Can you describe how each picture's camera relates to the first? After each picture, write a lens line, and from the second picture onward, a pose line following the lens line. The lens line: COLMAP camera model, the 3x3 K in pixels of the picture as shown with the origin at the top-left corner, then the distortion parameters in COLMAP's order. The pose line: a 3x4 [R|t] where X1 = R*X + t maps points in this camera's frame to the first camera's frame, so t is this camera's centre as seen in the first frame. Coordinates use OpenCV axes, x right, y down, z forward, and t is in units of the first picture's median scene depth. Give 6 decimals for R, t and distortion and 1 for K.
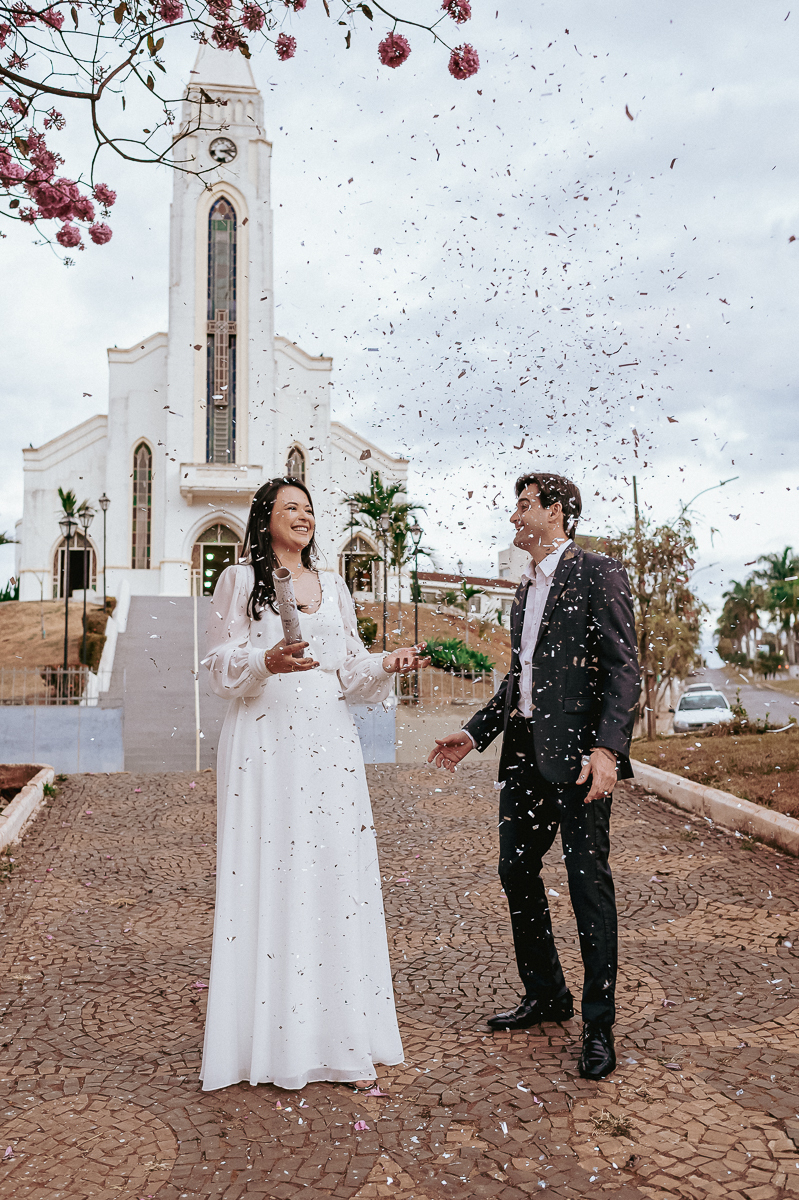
lens RADIAL K [[1234.2, 0, 386.0], [0, 1234.2, 594.9], [0, 0, 1]] dist [-0.004694, 0.006678]
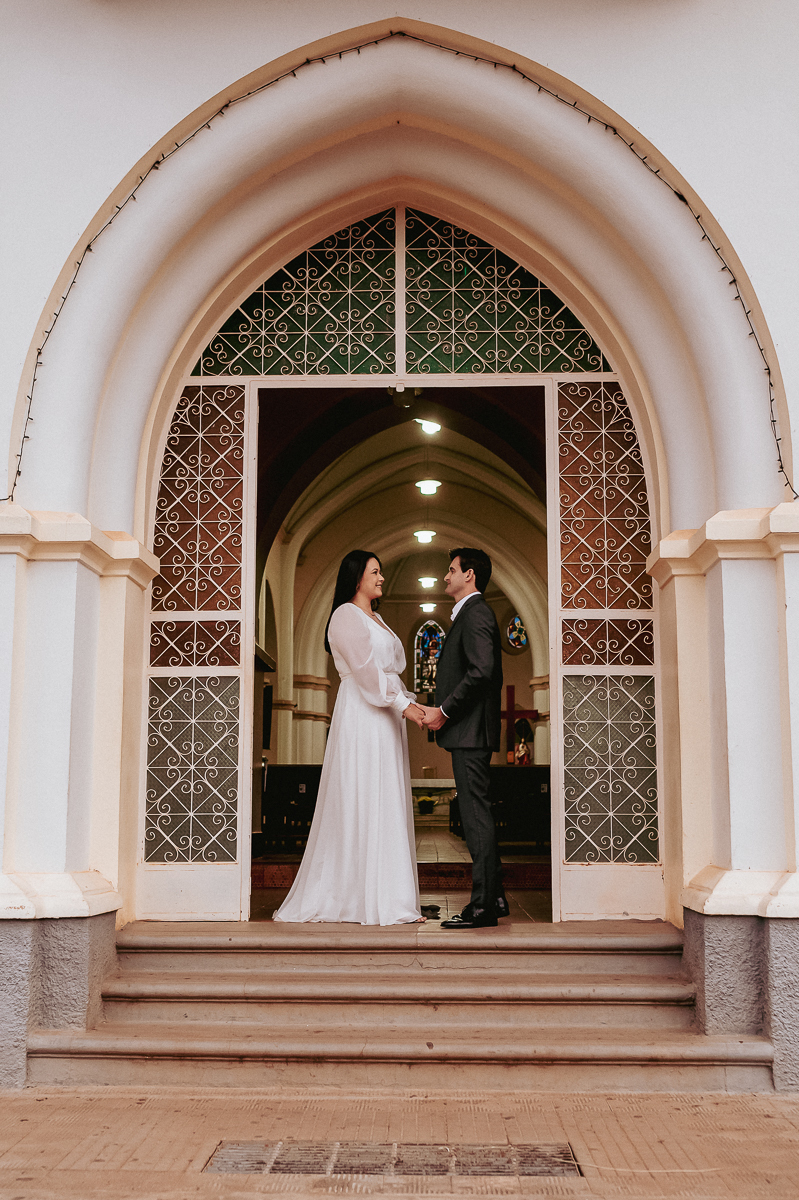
lens RADIAL K [[1207.4, 0, 397.6], [0, 1207.4, 598.8], [0, 0, 1]] dist [-0.001980, 0.004650]
pose [[0.981933, -0.010231, -0.188953, -0.114298], [0.011756, 0.999907, 0.006950, -0.021754], [0.188864, -0.009045, 0.981962, 0.887524]]
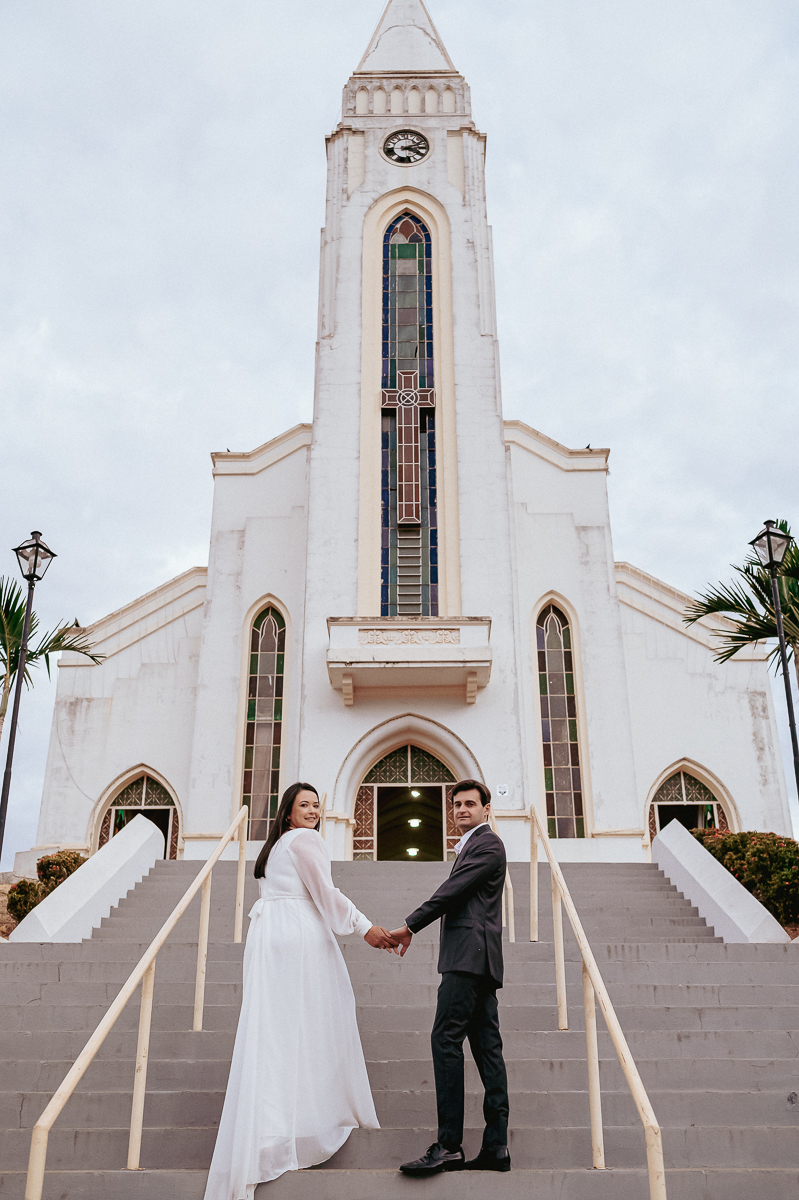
lens RADIAL K [[1190.8, 0, 399.3], [0, 1190.8, 578.1], [0, 0, 1]] dist [-0.014652, 0.029098]
pose [[0.984599, -0.066848, -0.161544, -0.055571], [0.014592, 0.952211, -0.305093, 0.026206], [0.174219, 0.298037, 0.938521, 0.519585]]
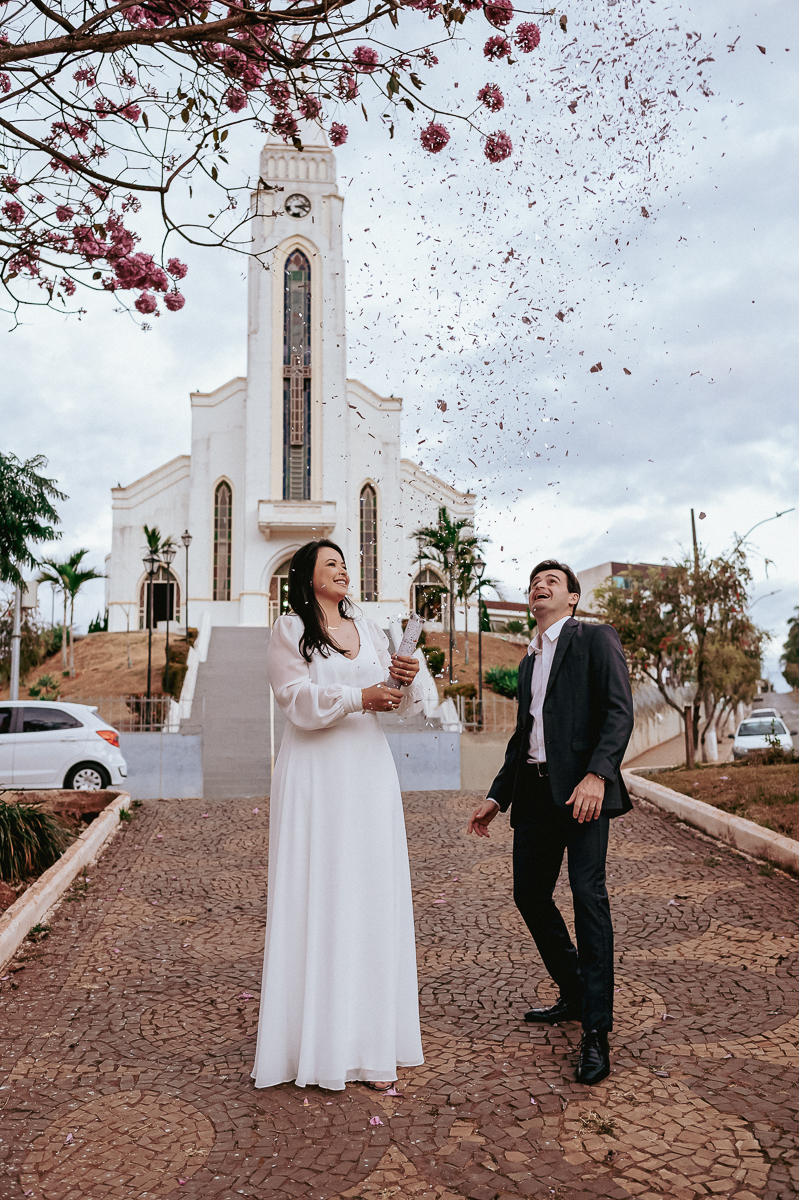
lens RADIAL K [[1190.6, 0, 389.3], [0, 1190.6, 584.0], [0, 0, 1]] dist [-0.005787, 0.009374]
pose [[0.998257, -0.007351, -0.058557, 0.004061], [0.005484, 0.999473, -0.031990, -0.001870], [0.058761, 0.031613, 0.997771, -0.007134]]
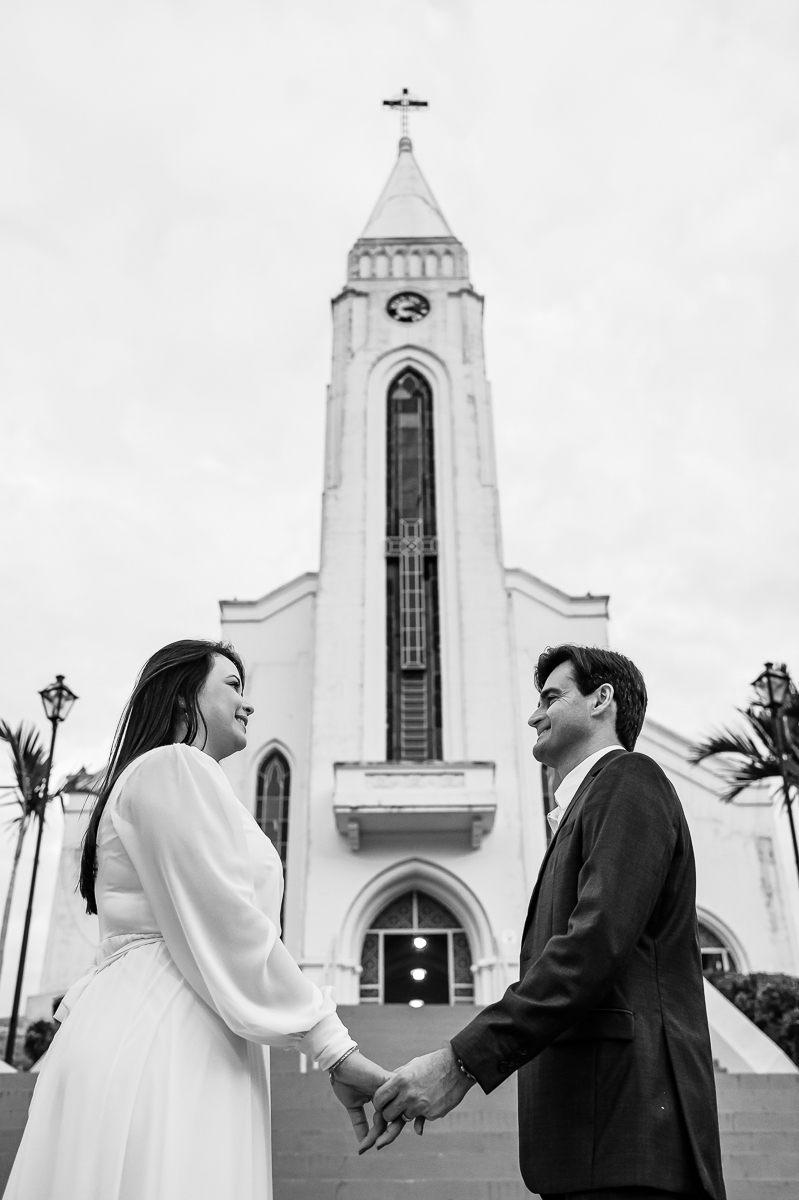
lens RADIAL K [[1195.4, 0, 385.2], [0, 1195.4, 605.2], [0, 0, 1]] dist [-0.013890, 0.002790]
pose [[0.982647, -0.086221, -0.164227, -0.056687], [0.013603, 0.916508, -0.399786, 0.030430], [0.184985, 0.390614, 0.901777, 0.510780]]
